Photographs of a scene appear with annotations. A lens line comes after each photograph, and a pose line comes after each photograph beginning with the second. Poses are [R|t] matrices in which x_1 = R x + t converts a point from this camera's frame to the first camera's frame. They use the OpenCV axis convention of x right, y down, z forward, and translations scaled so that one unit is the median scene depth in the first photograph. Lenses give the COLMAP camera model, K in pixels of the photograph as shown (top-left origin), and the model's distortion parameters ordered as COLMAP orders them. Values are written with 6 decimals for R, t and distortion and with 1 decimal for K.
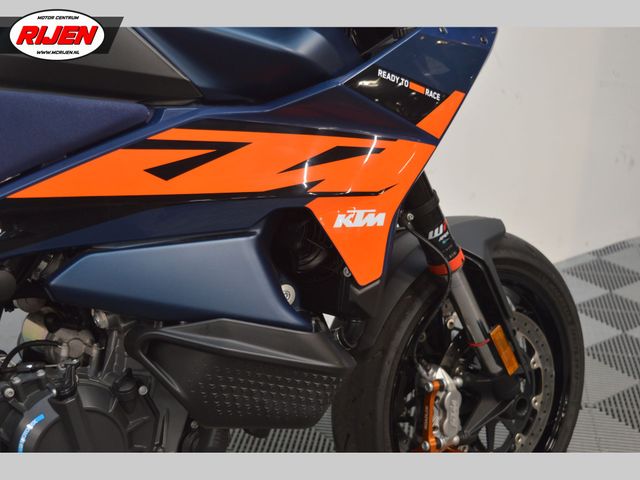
lens RADIAL K [[994.3, 0, 318.3], [0, 994.3, 239.0], [0, 0, 1]] dist [0.014206, 0.000000]
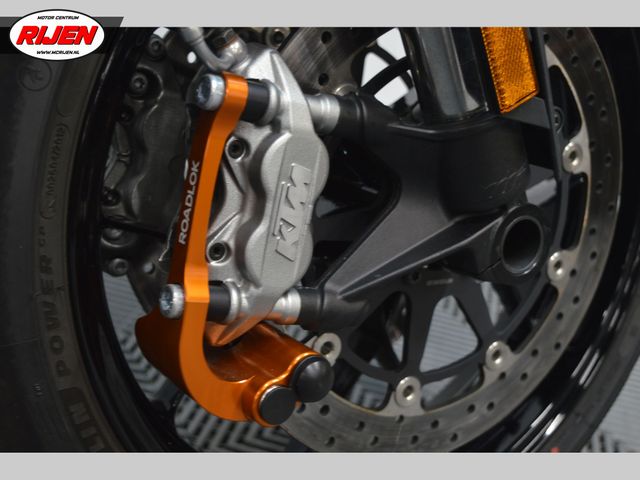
lens RADIAL K [[994.3, 0, 321.1], [0, 994.3, 240.5], [0, 0, 1]] dist [0.014206, 0.000000]
pose [[0.987716, 0.156257, 0.000827, 0.146384], [-0.156140, 0.986739, 0.044350, 0.170158], [0.006114, -0.043934, 0.999016, 0.711678]]
